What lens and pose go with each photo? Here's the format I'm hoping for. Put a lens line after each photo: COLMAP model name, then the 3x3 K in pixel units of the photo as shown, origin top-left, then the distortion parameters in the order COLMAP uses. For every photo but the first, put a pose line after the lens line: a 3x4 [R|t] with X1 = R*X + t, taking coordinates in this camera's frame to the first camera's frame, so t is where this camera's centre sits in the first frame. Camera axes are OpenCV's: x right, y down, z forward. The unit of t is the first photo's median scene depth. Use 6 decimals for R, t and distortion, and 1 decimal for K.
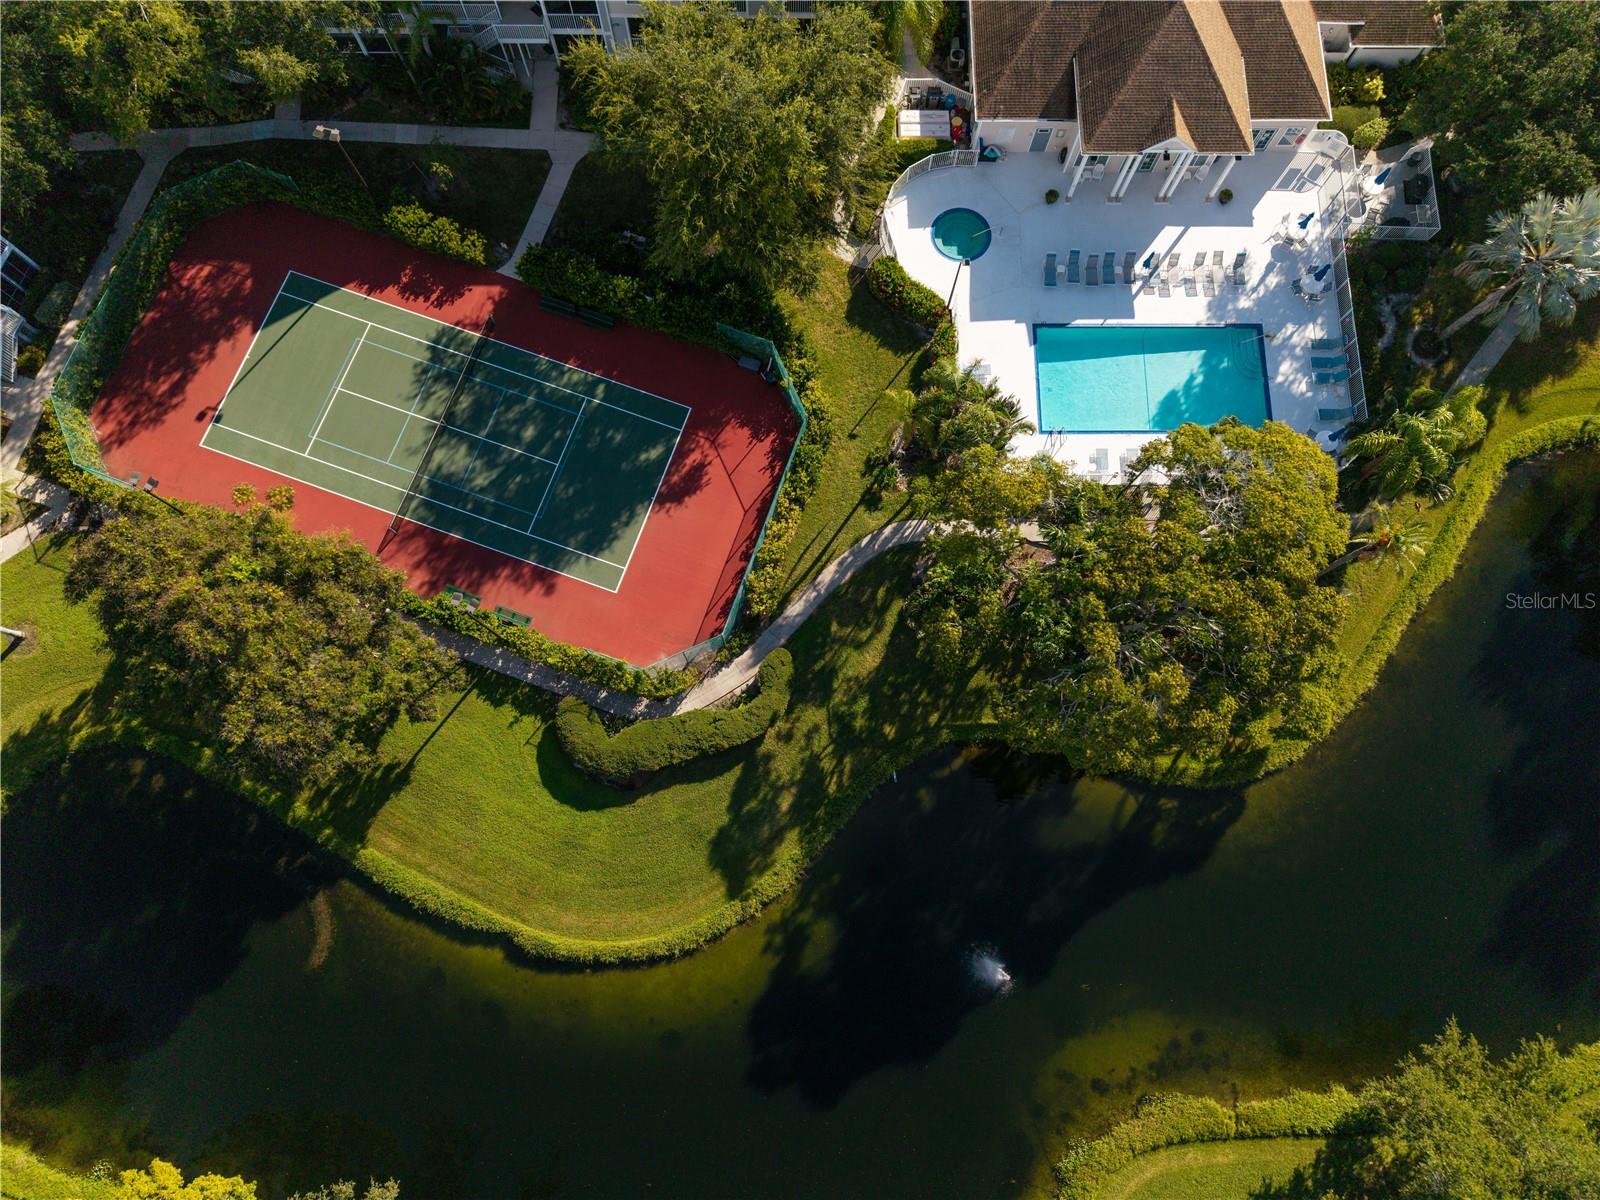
lens RADIAL K [[1070.0, 0, 800.0], [0, 1070.0, 600.0], [0, 0, 1]] dist [0.041153, -0.045772]
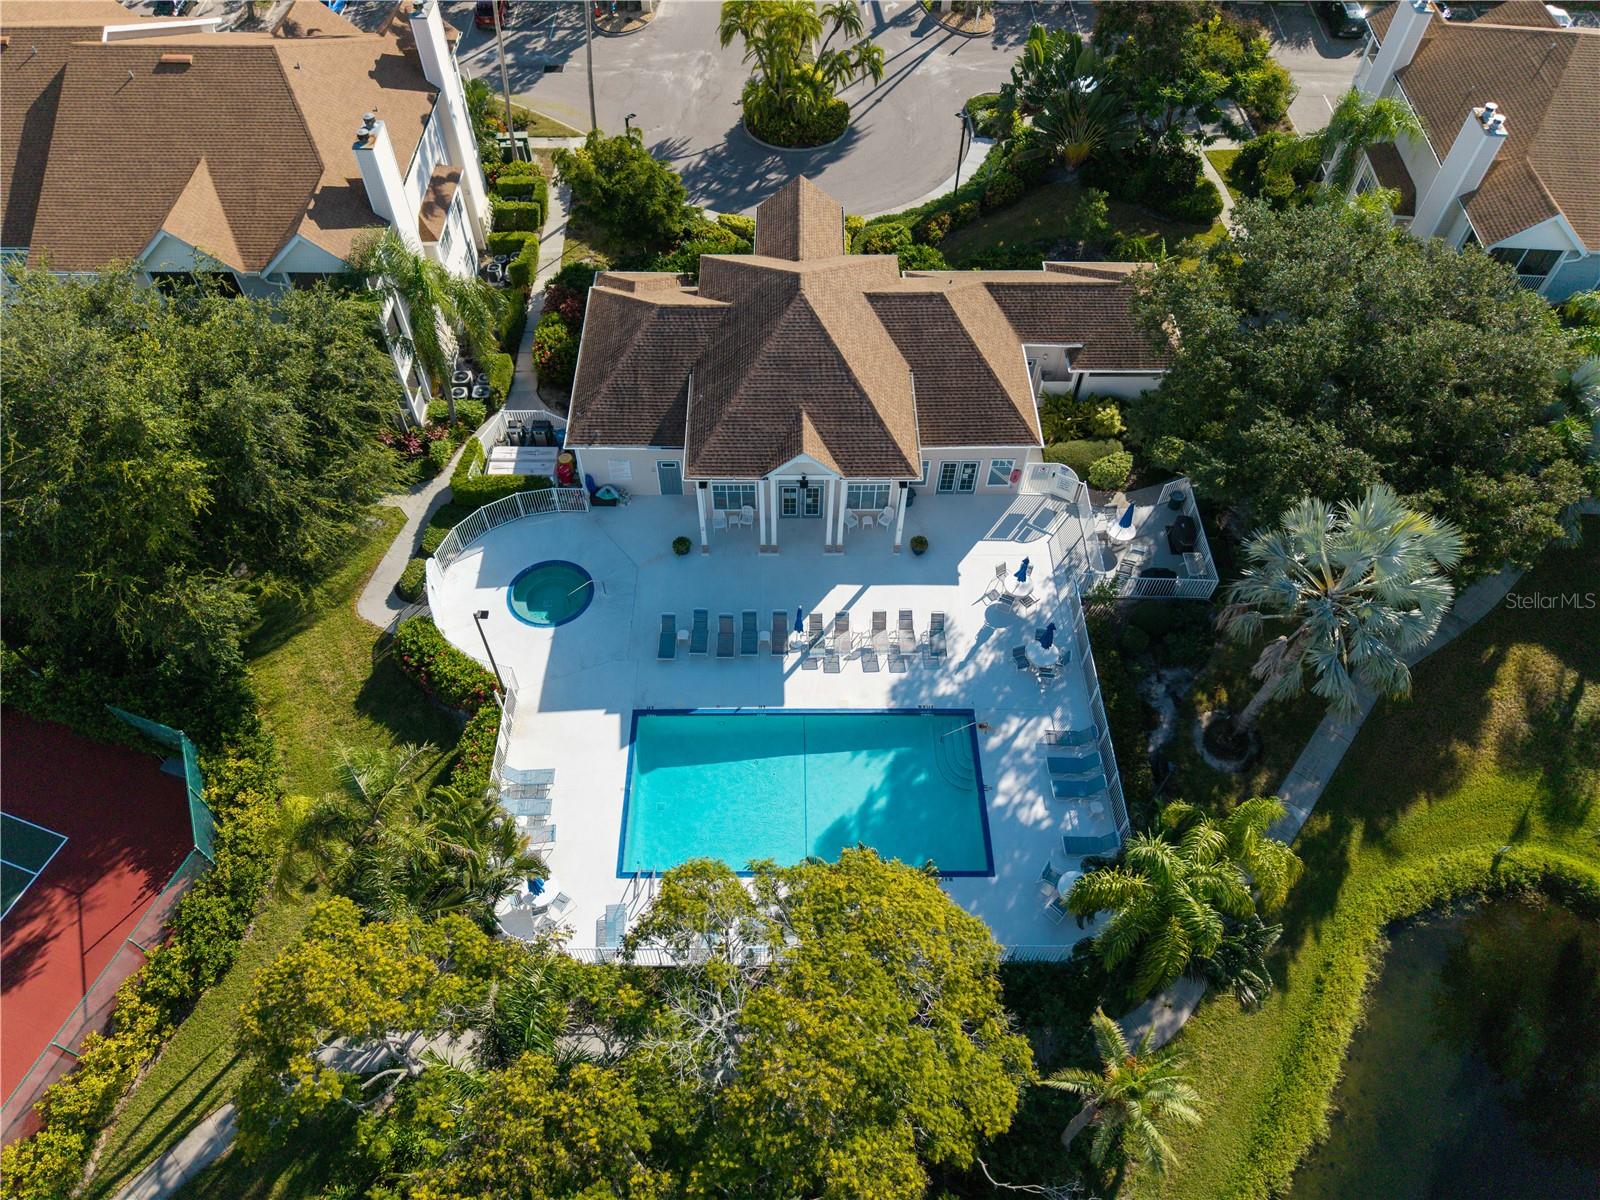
lens RADIAL K [[1070.0, 0, 800.0], [0, 1070.0, 600.0], [0, 0, 1]] dist [0.041153, -0.045772]
pose [[0.999984, -0.005567, -0.000115, 0.325458], [0.005060, 0.917200, -0.398394, -0.053933], [0.002324, 0.398388, 0.917214, 0.364449]]
